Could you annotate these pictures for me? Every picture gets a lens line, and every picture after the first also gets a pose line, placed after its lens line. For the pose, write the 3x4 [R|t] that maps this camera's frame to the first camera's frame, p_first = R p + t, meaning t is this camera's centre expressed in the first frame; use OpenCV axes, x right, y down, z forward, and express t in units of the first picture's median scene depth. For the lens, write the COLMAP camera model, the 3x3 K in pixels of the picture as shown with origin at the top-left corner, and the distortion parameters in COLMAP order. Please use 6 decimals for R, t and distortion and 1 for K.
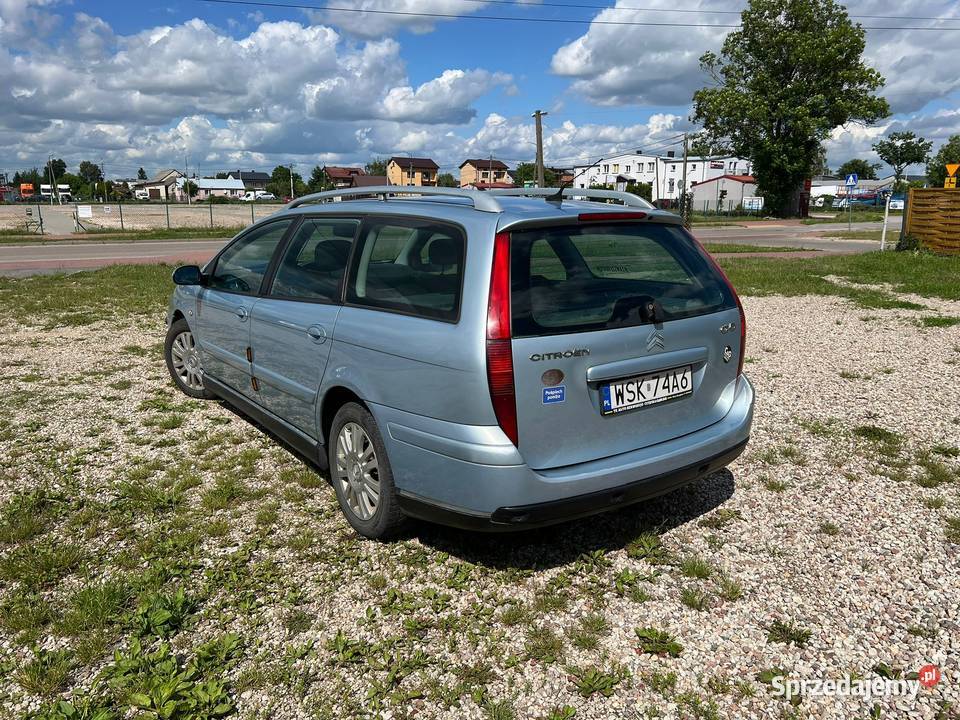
lens RADIAL K [[736.1, 0, 481.3], [0, 736.1, 359.3], [0, 0, 1]] dist [0.046849, -0.052986]
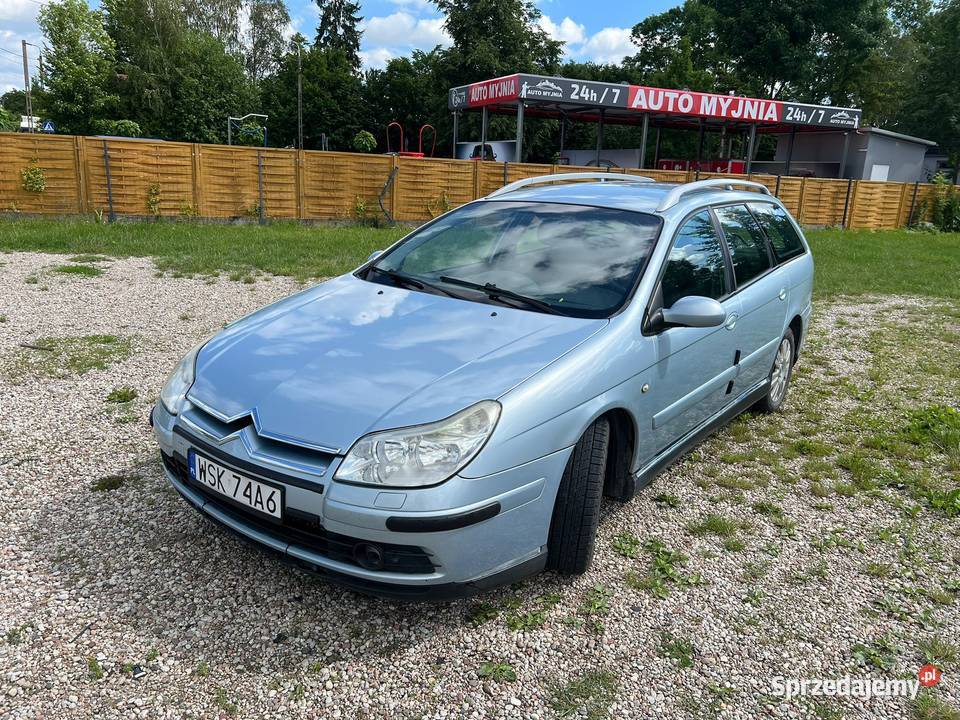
lens RADIAL K [[736.1, 0, 497.4], [0, 736.1, 361.2], [0, 0, 1]] dist [0.046849, -0.052986]
pose [[-0.333587, -0.257907, 0.906755, -1.124801], [0.147854, 0.935633, 0.320515, -0.370114], [-0.931053, 0.240987, -0.273982, 1.619298]]
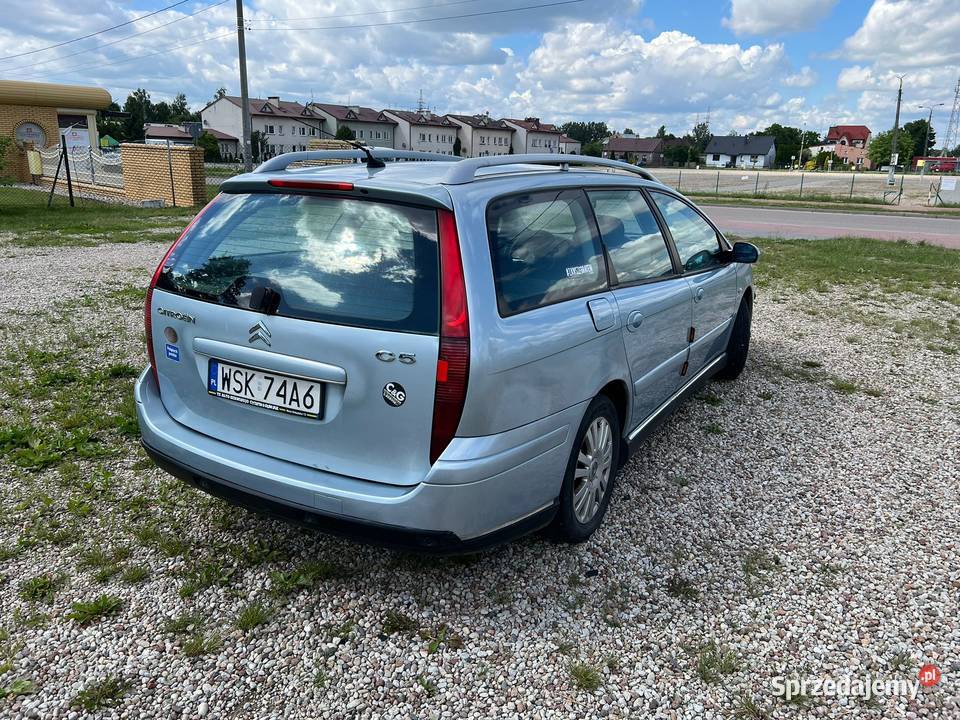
lens RADIAL K [[736.1, 0, 488.2], [0, 736.1, 361.3], [0, 0, 1]] dist [0.046849, -0.052986]
pose [[0.386989, 0.252546, -0.886826, 0.775585], [-0.207649, 0.960927, 0.183035, -0.143546], [0.898399, 0.113316, 0.424309, 0.633846]]
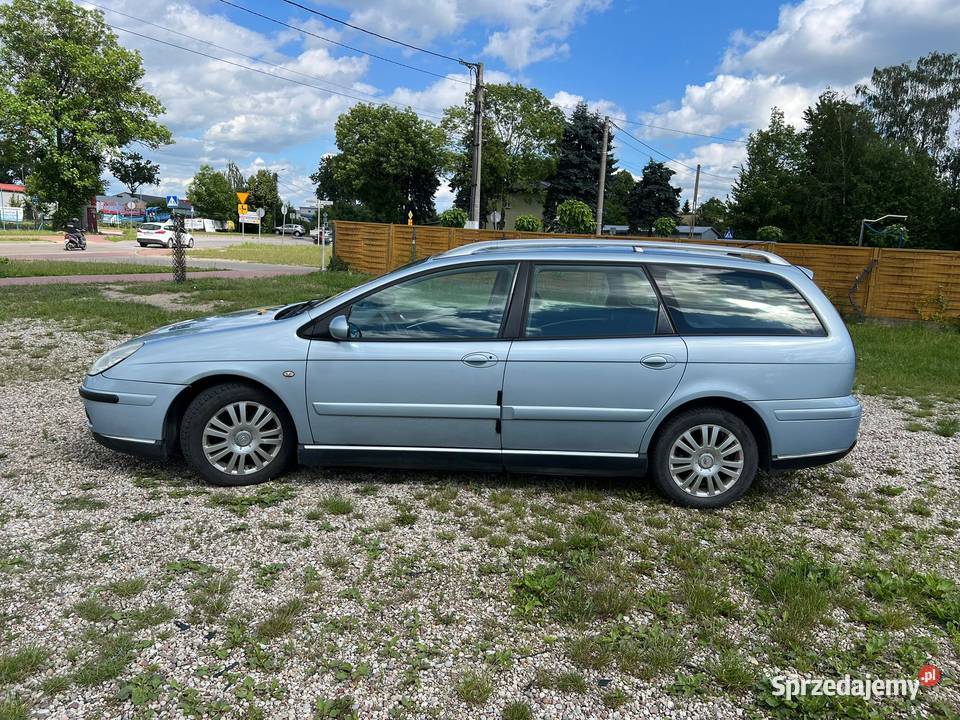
lens RADIAL K [[736.1, 0, 482.7], [0, 736.1, 359.7], [0, 0, 1]] dist [0.046849, -0.052986]
pose [[0.554583, -0.111993, 0.824558, -1.195757], [0.126191, 0.990761, 0.049693, -0.117158], [-0.822505, 0.076493, 0.563591, 0.470362]]
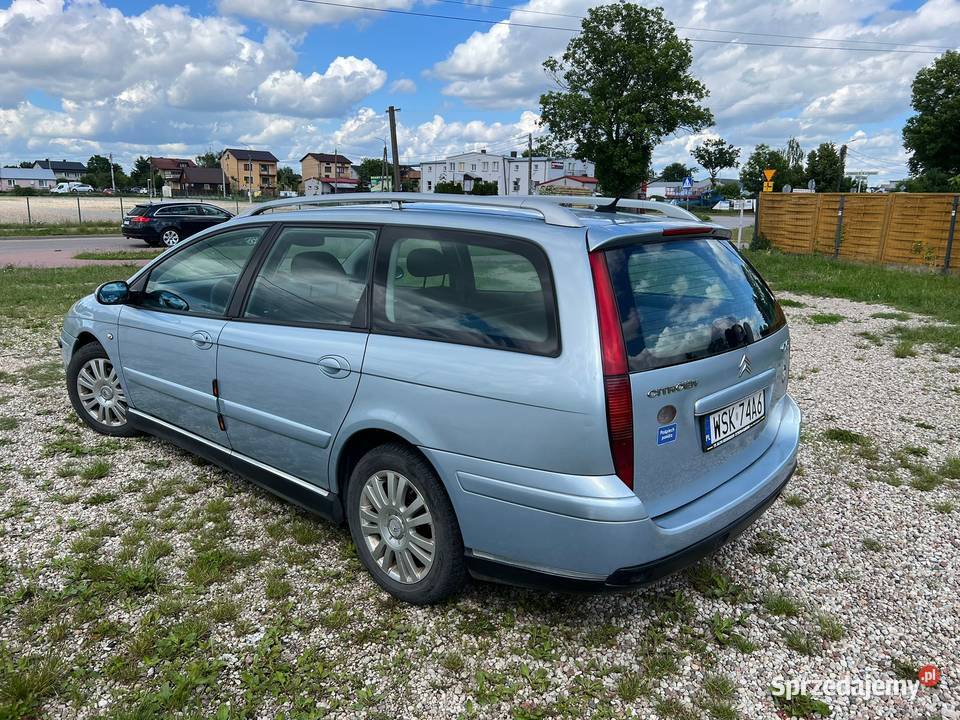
lens RADIAL K [[736.1, 0, 485.3], [0, 736.1, 354.0], [0, 0, 1]] dist [0.046849, -0.052986]
pose [[0.976390, -0.033097, 0.213464, -0.199972], [0.033539, 0.999436, 0.001552, -0.037726], [-0.213395, 0.005644, 0.976950, 0.117589]]
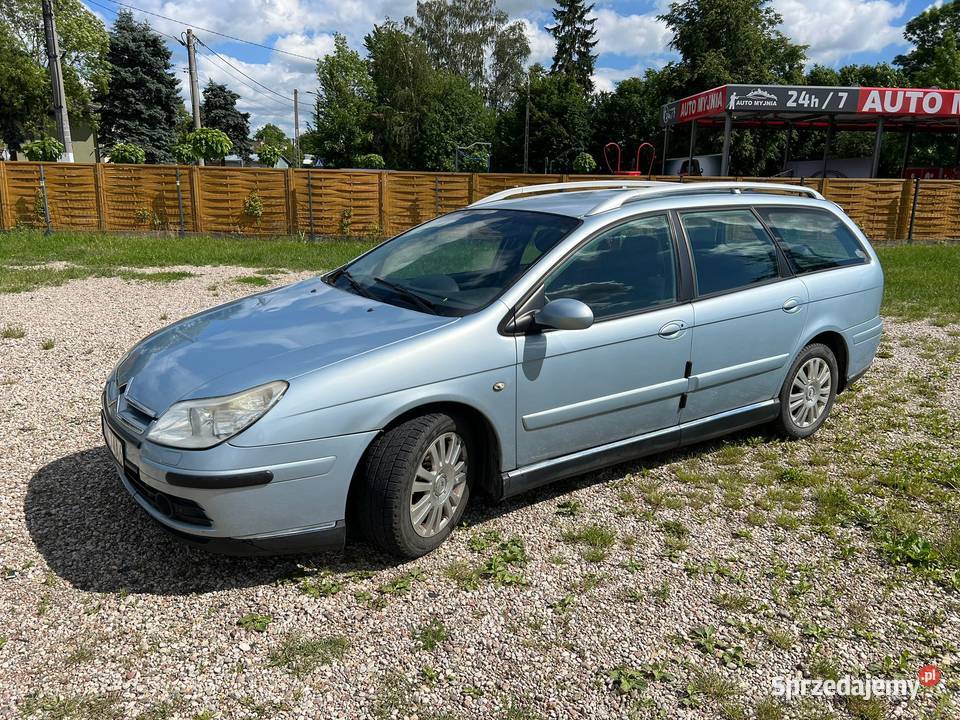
lens RADIAL K [[736.1, 0, 482.8], [0, 736.1, 363.9], [0, 0, 1]] dist [0.046849, -0.052986]
pose [[0.000000, -0.244212, 0.969722, -1.234147], [0.193859, 0.951326, 0.239579, -0.289180], [-0.981029, 0.187990, 0.047343, 1.254018]]
